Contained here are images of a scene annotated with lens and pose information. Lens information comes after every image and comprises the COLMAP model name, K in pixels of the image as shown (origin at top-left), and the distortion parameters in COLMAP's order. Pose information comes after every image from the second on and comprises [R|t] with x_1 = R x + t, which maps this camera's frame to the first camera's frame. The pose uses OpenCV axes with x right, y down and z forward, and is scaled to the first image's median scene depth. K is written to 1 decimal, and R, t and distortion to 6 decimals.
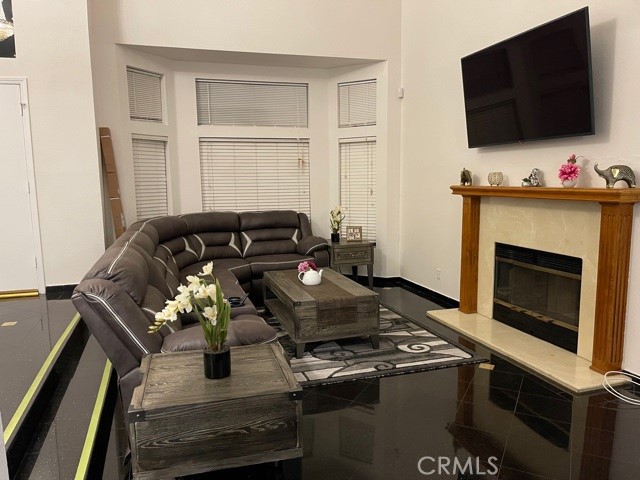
lens RADIAL K [[480.9, 0, 316.4], [0, 480.9, 244.0], [0, 0, 1]] dist [0.060382, -0.076594]
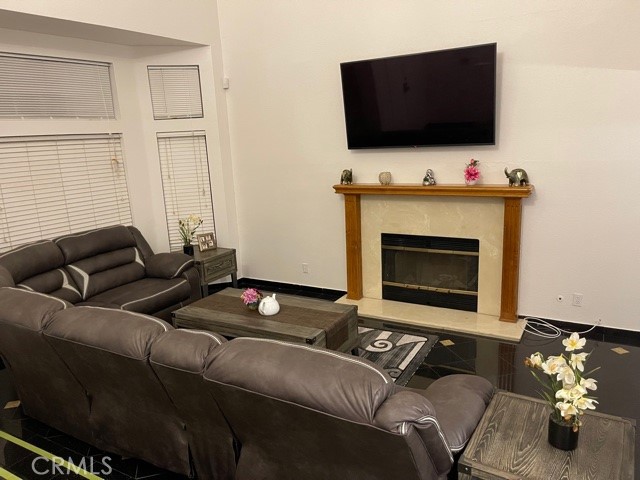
lens RADIAL K [[480.9, 0, 320.7], [0, 480.9, 244.8], [0, 0, 1]] dist [0.060382, -0.076594]
pose [[0.733184, -0.171537, 0.658039, -0.398412], [0.127411, 0.985178, 0.114855, -0.102890], [-0.667988, -0.000368, 0.744172, 0.213547]]
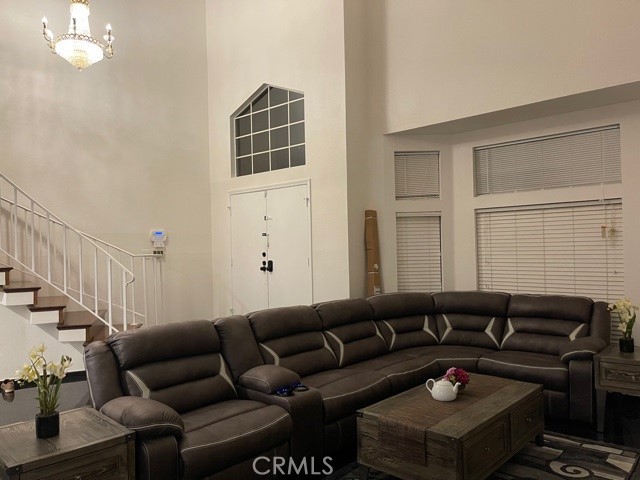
lens RADIAL K [[480.9, 0, 320.9], [0, 480.9, 244.6], [0, 0, 1]] dist [0.060382, -0.076594]
pose [[0.521015, -0.000224, -0.853548, 0.434399], [-0.100613, 0.993012, -0.061676, -0.074427], [0.847597, 0.118012, 0.517351, 0.315196]]
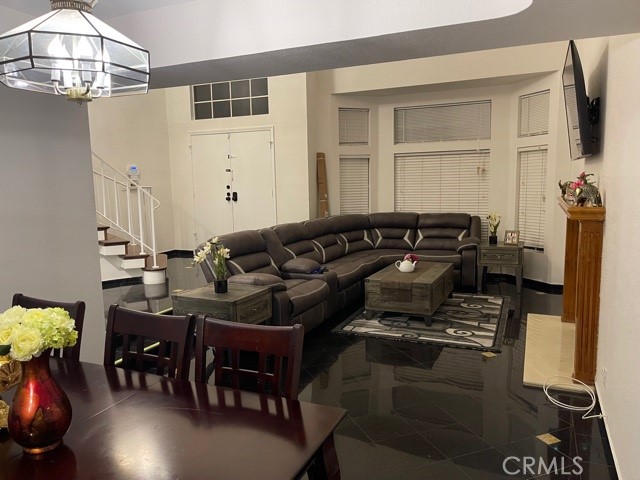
lens RADIAL K [[480.9, 0, 319.1], [0, 480.9, 240.3], [0, 0, 1]] dist [0.060382, -0.076594]
pose [[0.757505, 0.080050, -0.647903, 0.504416], [-0.080052, 0.996354, 0.029507, -0.014793], [0.647903, 0.029514, 0.761151, -0.106157]]
